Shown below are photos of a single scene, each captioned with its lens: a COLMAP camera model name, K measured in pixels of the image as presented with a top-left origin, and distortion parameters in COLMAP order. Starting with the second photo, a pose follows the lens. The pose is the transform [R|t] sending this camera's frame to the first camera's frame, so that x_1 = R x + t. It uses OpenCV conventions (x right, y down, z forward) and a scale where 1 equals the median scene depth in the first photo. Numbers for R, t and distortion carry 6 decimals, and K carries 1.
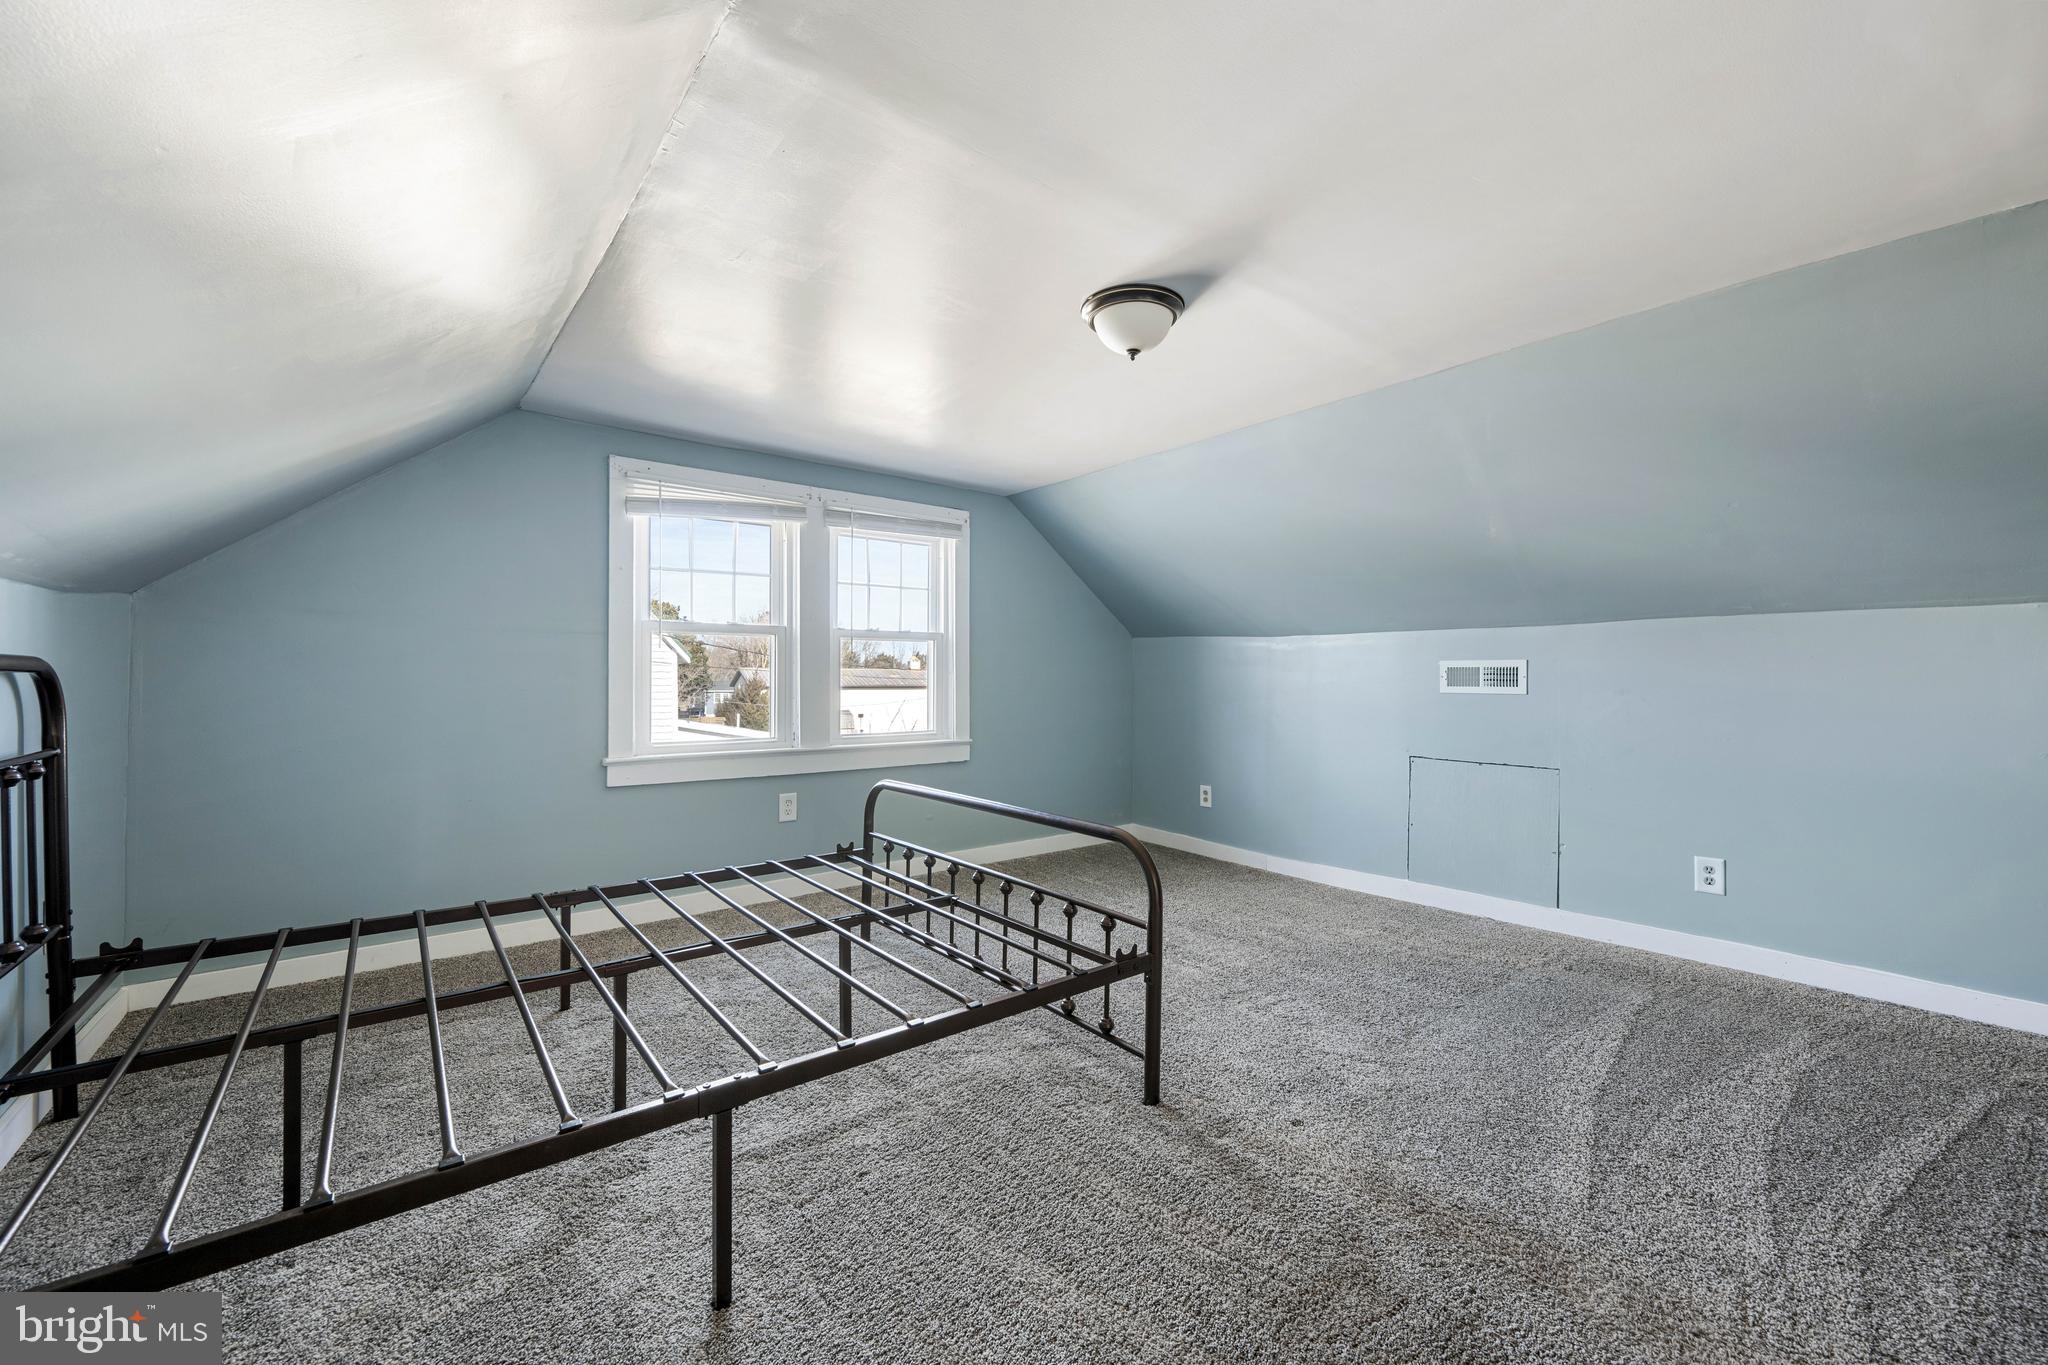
lens RADIAL K [[805.3, 0, 1018.2], [0, 805.3, 681.6], [0, 0, 1]] dist [-0.002846, -0.000240]
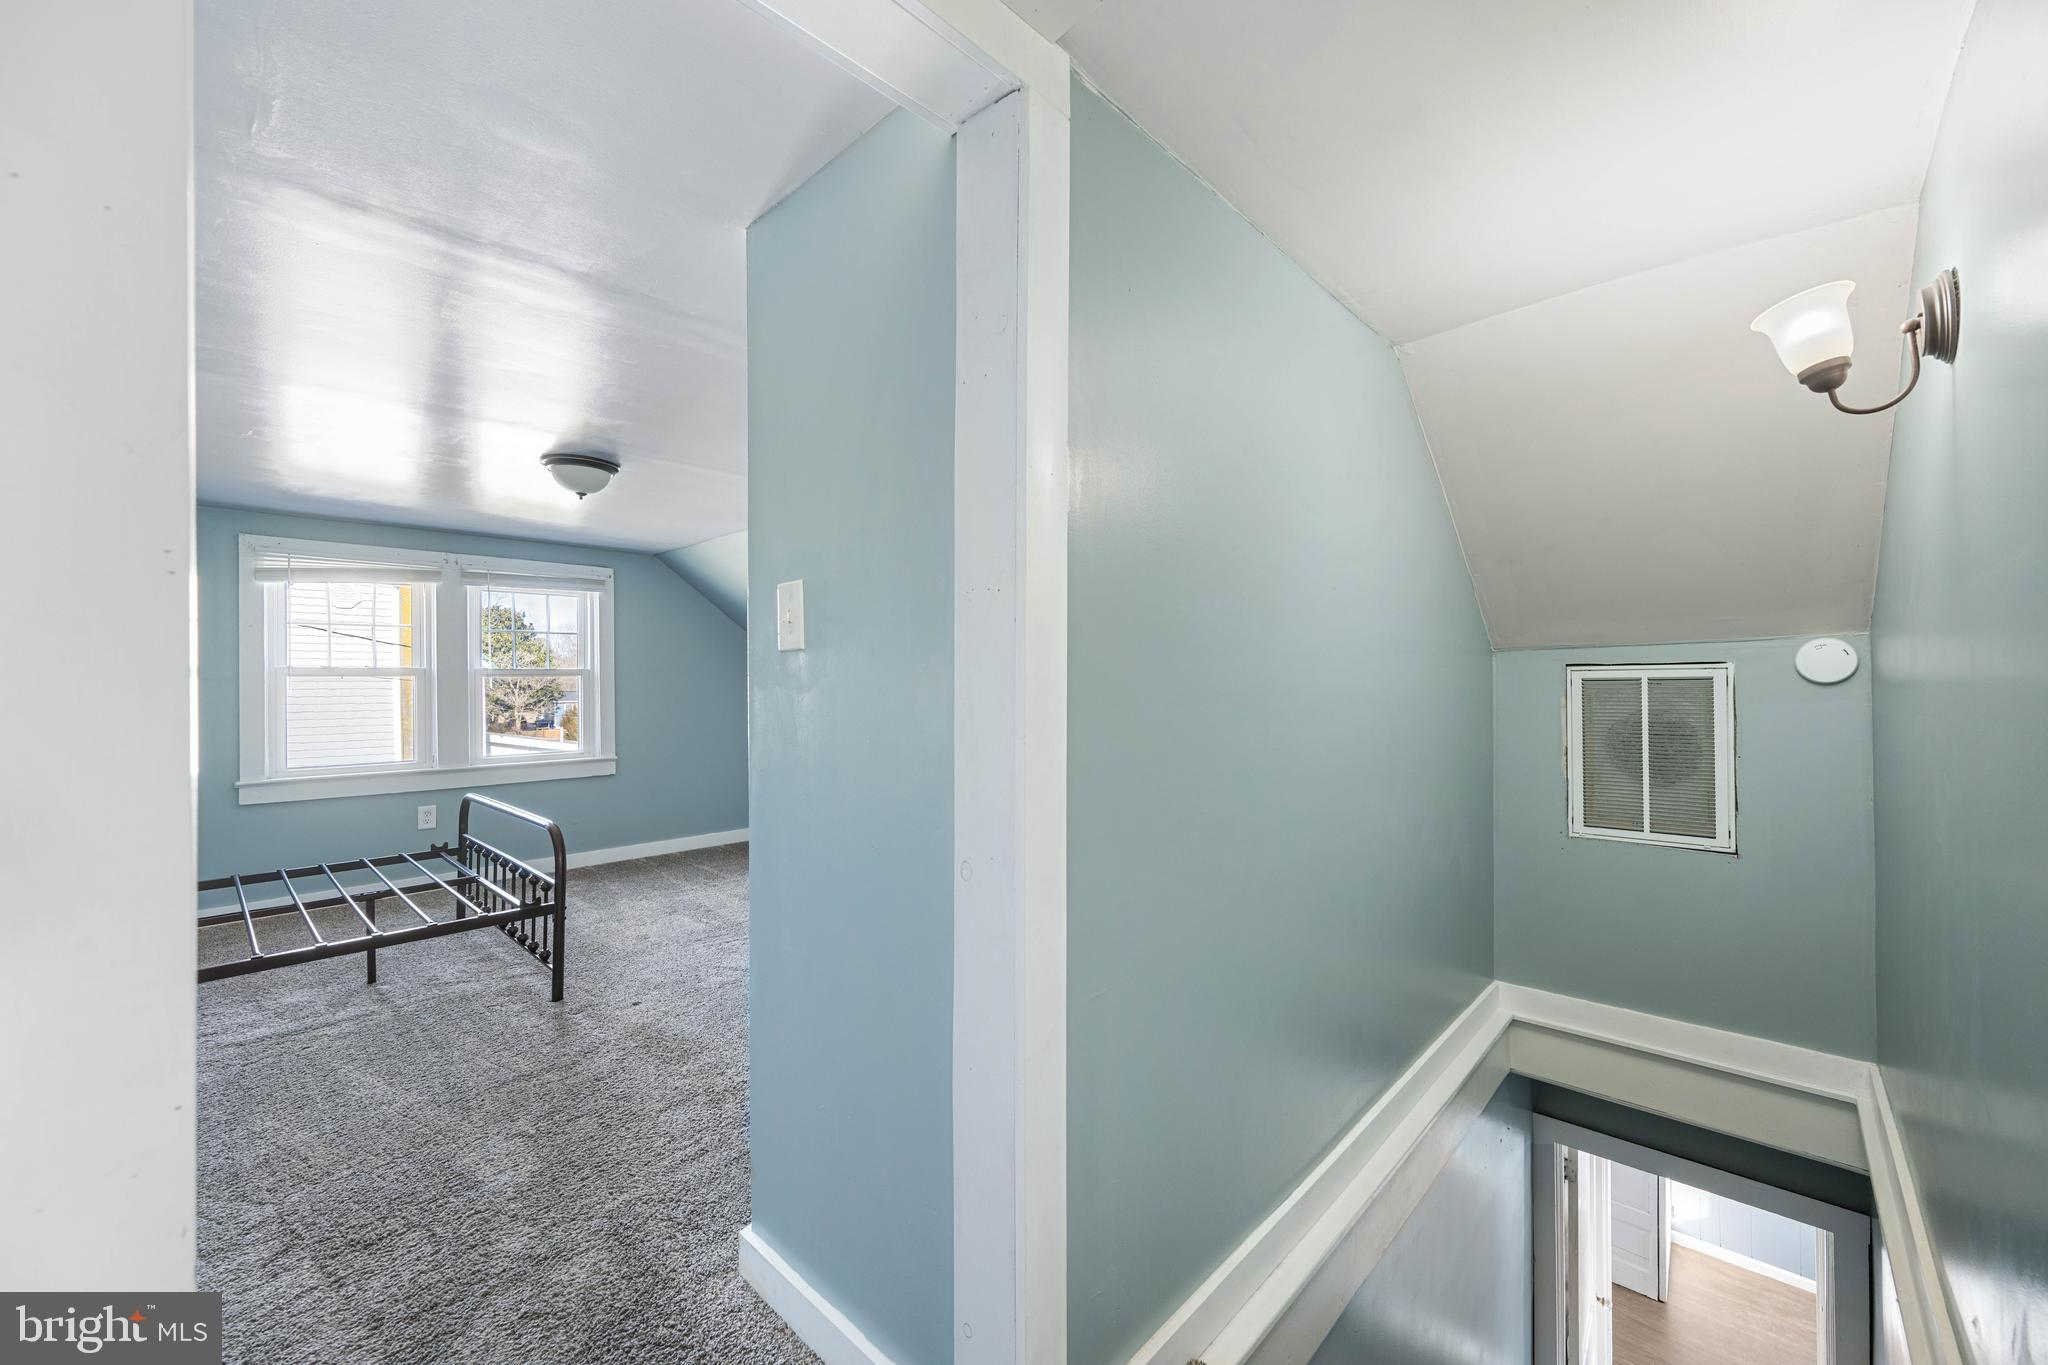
lens RADIAL K [[805.3, 0, 1028.2], [0, 805.3, 684.3], [0, 0, 1]] dist [-0.002846, -0.000240]
pose [[0.989003, -0.009676, 0.147578, 0.461533], [0.009798, 0.999952, -0.000100, -0.037843], [-0.147570, 0.001545, 0.989050, -0.356588]]
